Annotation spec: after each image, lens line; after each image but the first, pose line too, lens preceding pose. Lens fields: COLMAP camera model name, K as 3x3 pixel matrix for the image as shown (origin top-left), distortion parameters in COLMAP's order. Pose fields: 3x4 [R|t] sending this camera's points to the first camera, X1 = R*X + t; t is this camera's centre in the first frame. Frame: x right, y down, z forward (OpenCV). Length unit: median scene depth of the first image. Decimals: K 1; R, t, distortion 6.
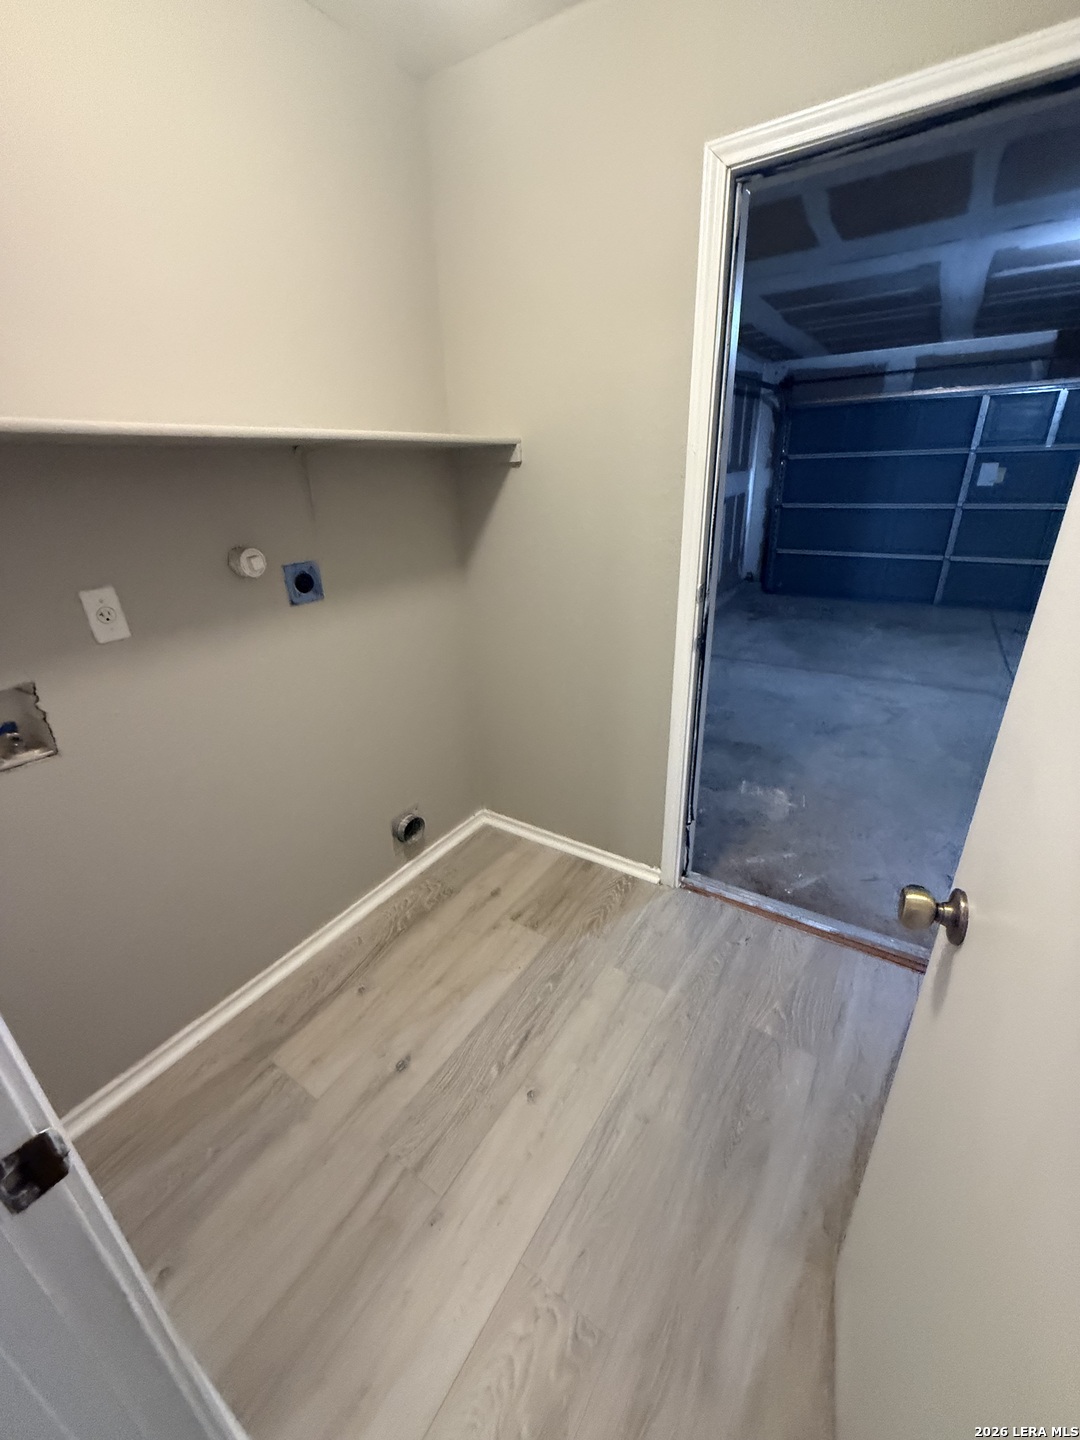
lens RADIAL K [[572.3, 0, 542.0], [0, 572.3, 718.6], [0, 0, 1]] dist [-0.002352, 0.000587]
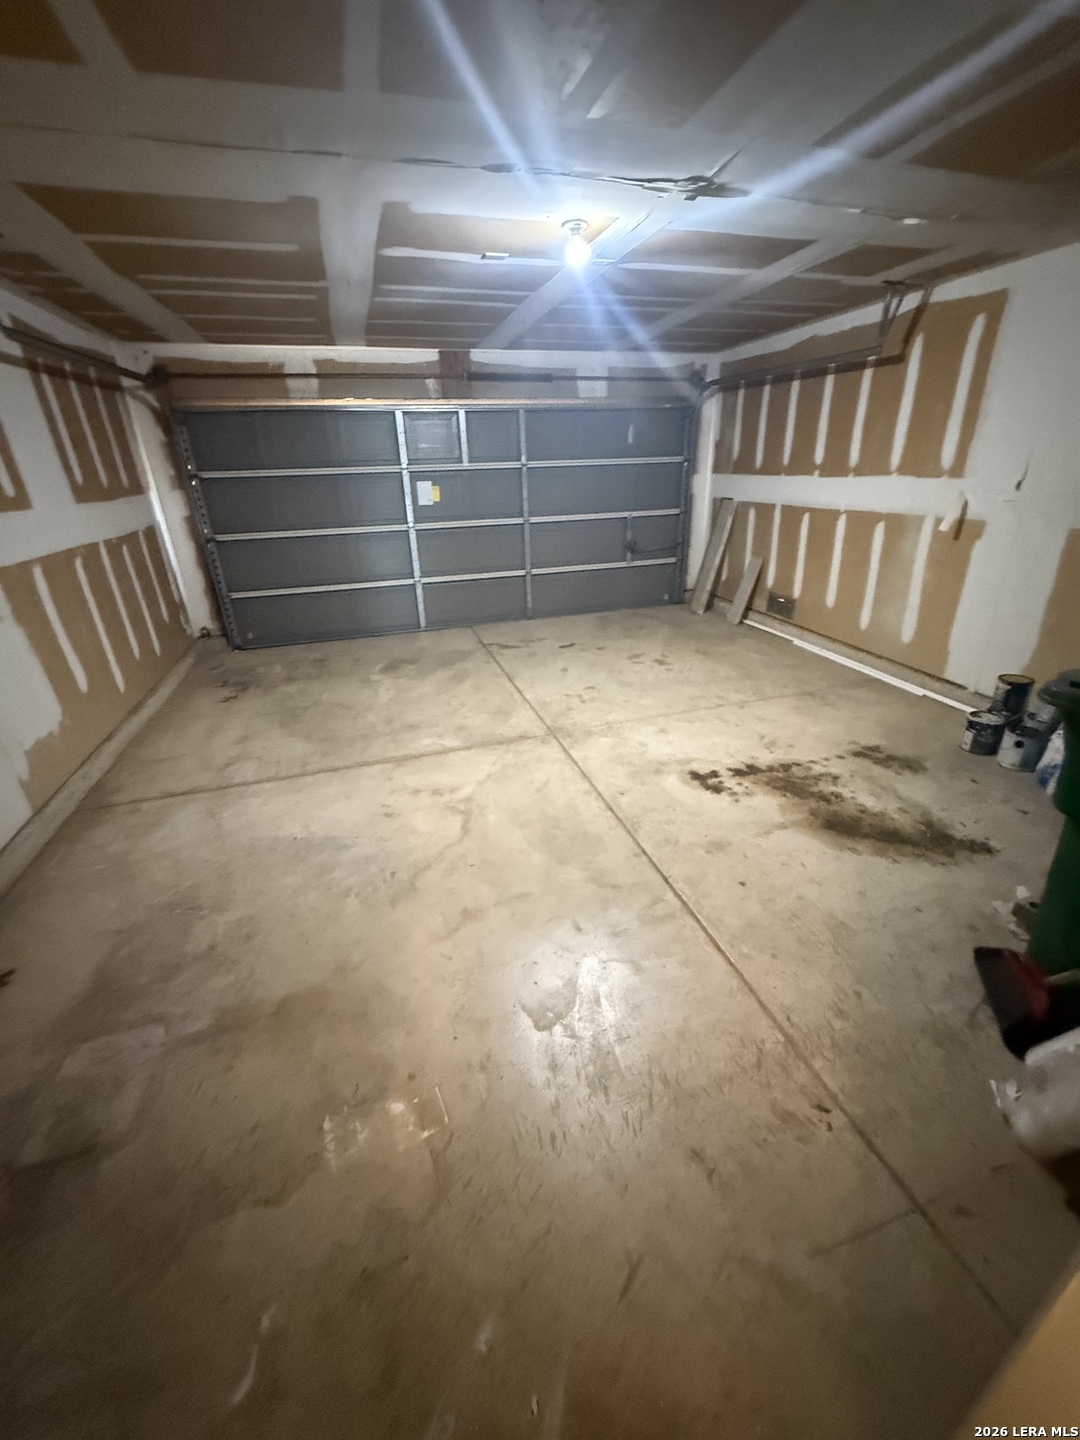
lens RADIAL K [[572.3, 0, 544.2], [0, 572.3, 715.2], [0, 0, 1]] dist [-0.002352, 0.000587]
pose [[0.647200, -0.297295, 0.701960, 0.119536], [0.312033, 0.943460, 0.111884, -0.118609], [-0.695534, 0.146623, 0.703373, 0.235578]]
